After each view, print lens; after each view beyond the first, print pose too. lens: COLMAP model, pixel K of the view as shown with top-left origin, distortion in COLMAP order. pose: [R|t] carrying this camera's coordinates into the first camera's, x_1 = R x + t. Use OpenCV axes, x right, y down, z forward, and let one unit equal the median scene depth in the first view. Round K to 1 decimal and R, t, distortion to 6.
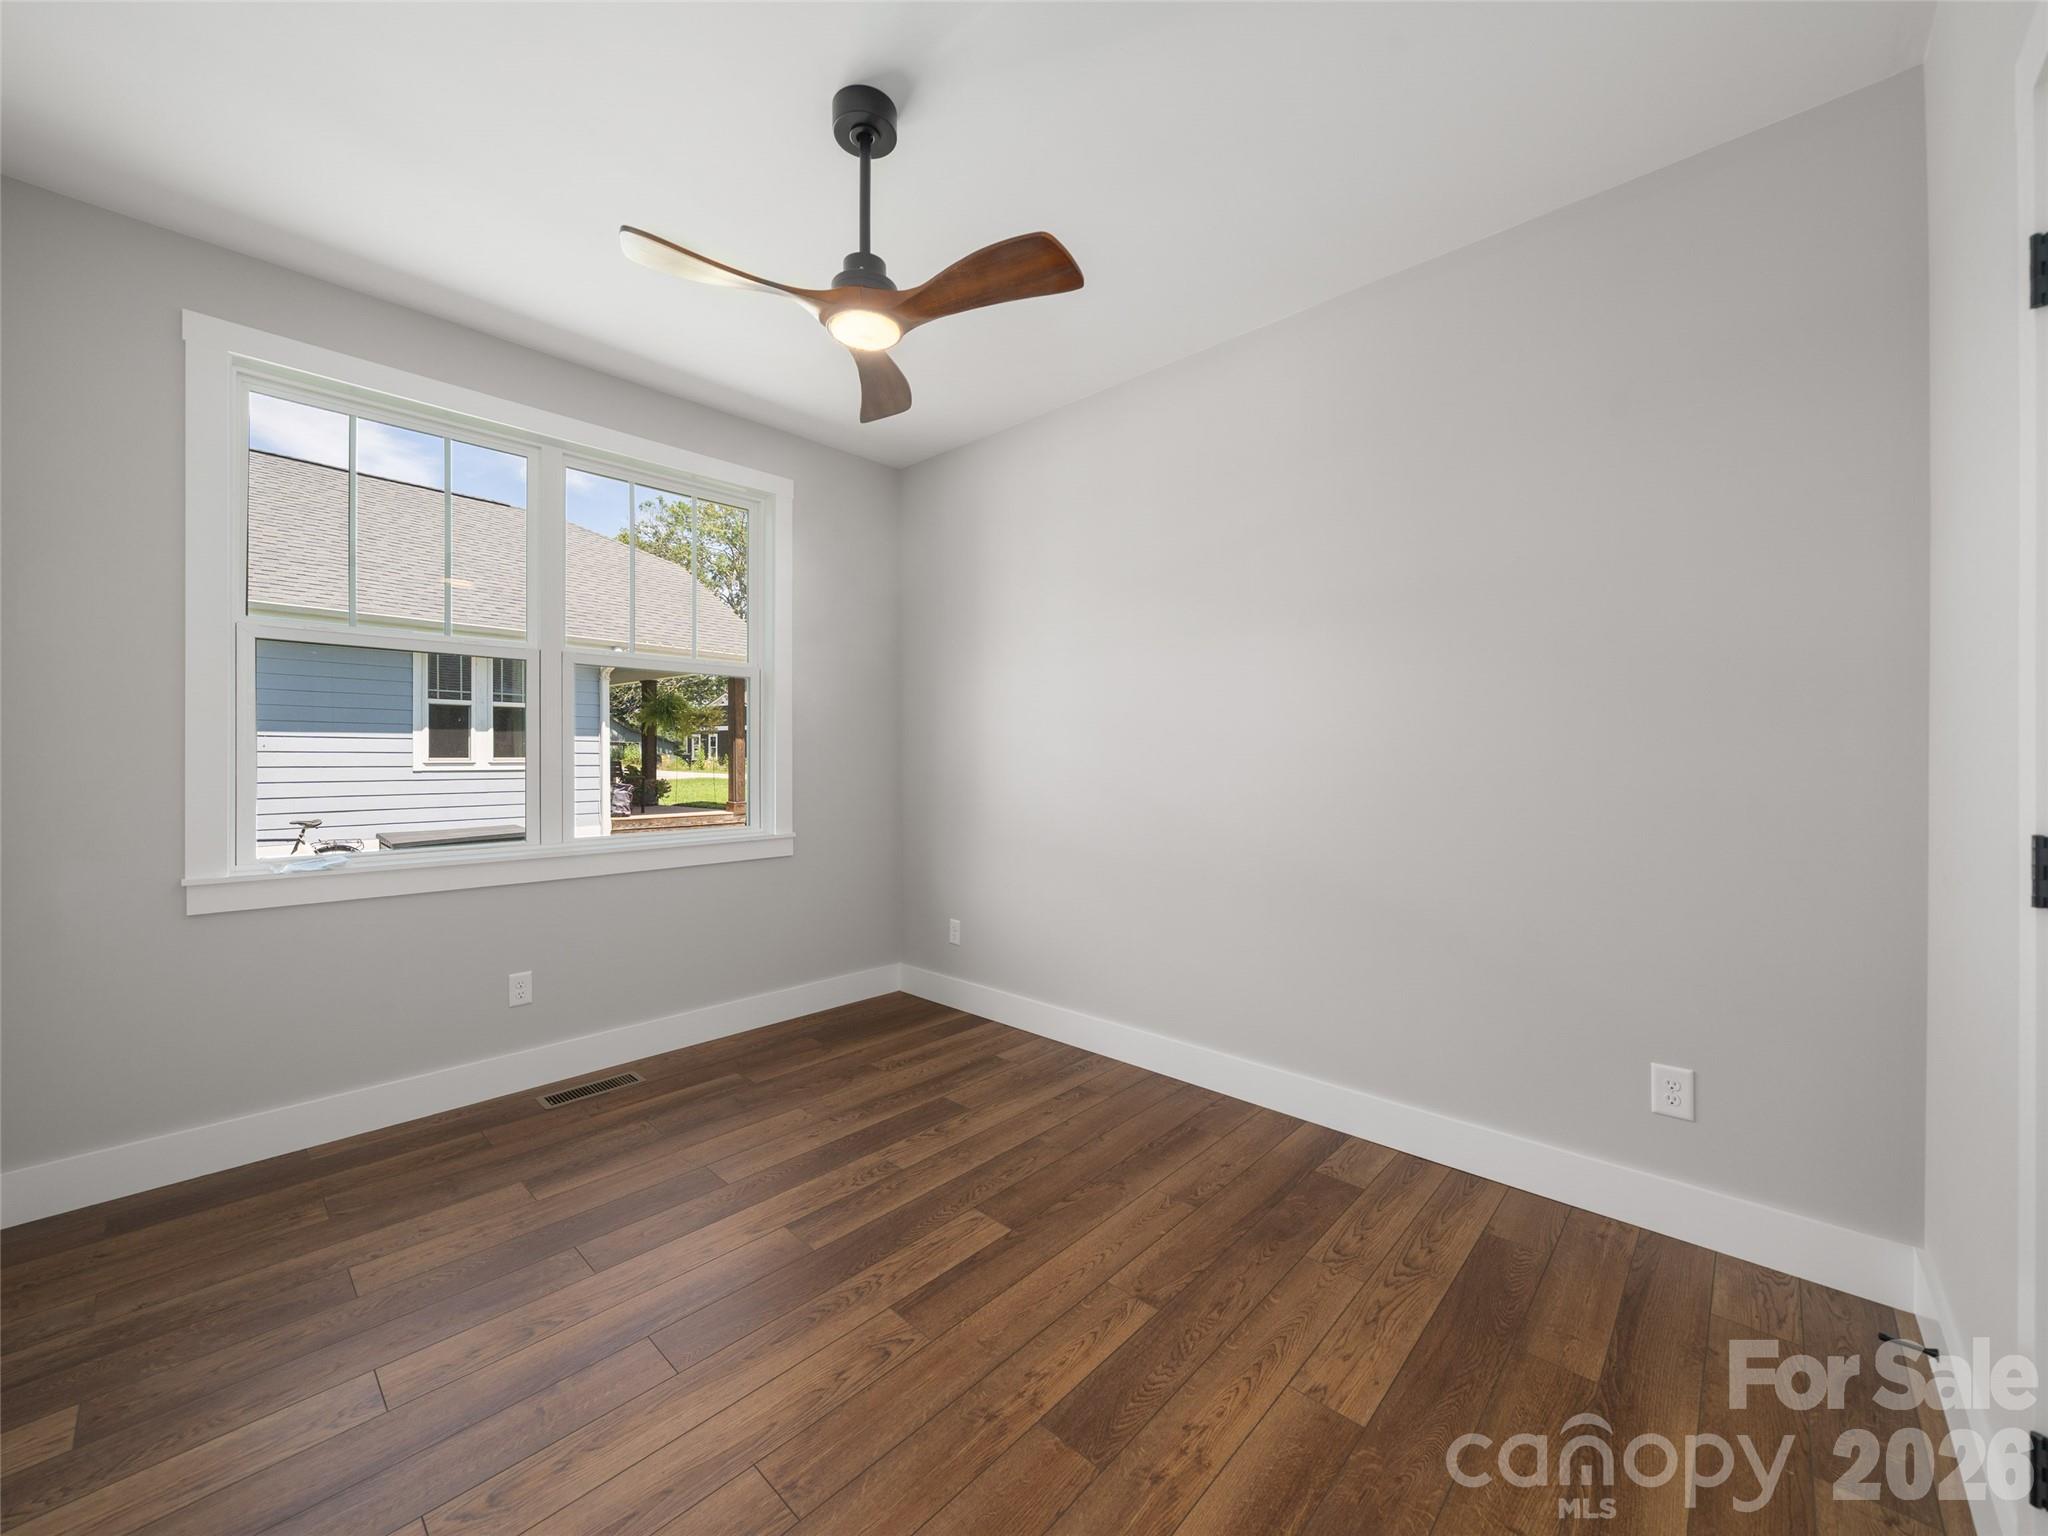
lens RADIAL K [[796.6, 0, 1025.3], [0, 796.6, 762.9], [0, 0, 1]] dist [-0.007538, -0.000526]
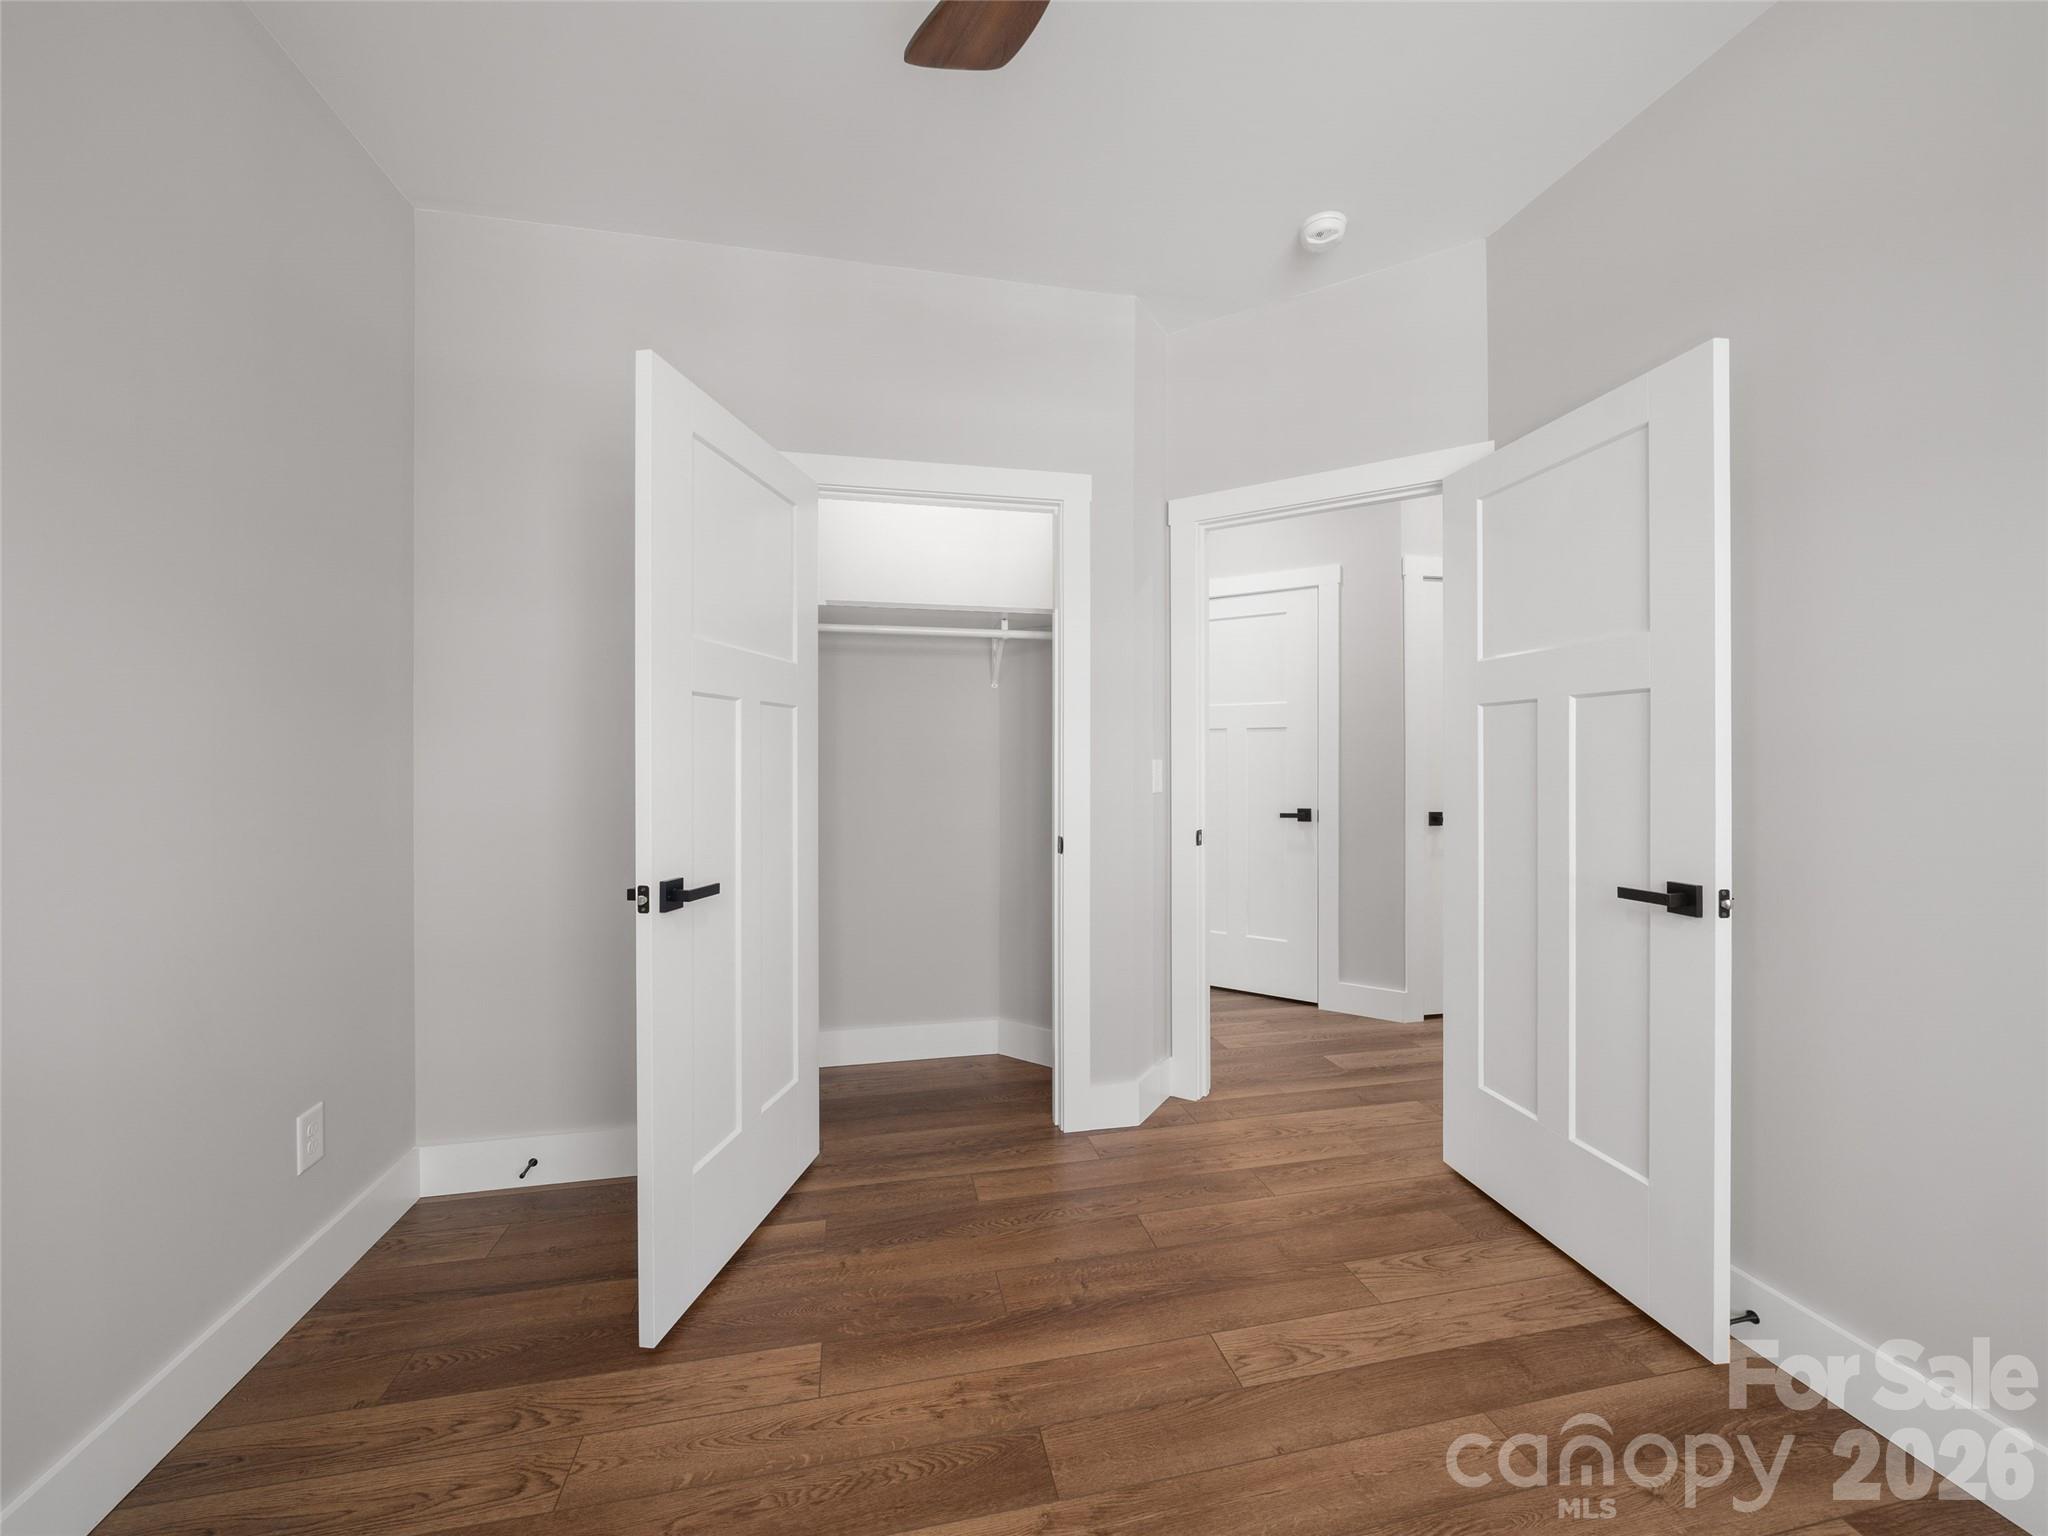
lens RADIAL K [[796.6, 0, 1025.1], [0, 796.6, 759.5], [0, 0, 1]] dist [-0.007538, -0.000526]
pose [[-0.822903, -0.000905, 0.568181, -0.464941], [0.003020, 0.999978, 0.005968, -0.008895], [-0.568174, 0.006627, -0.822882, 1.775288]]
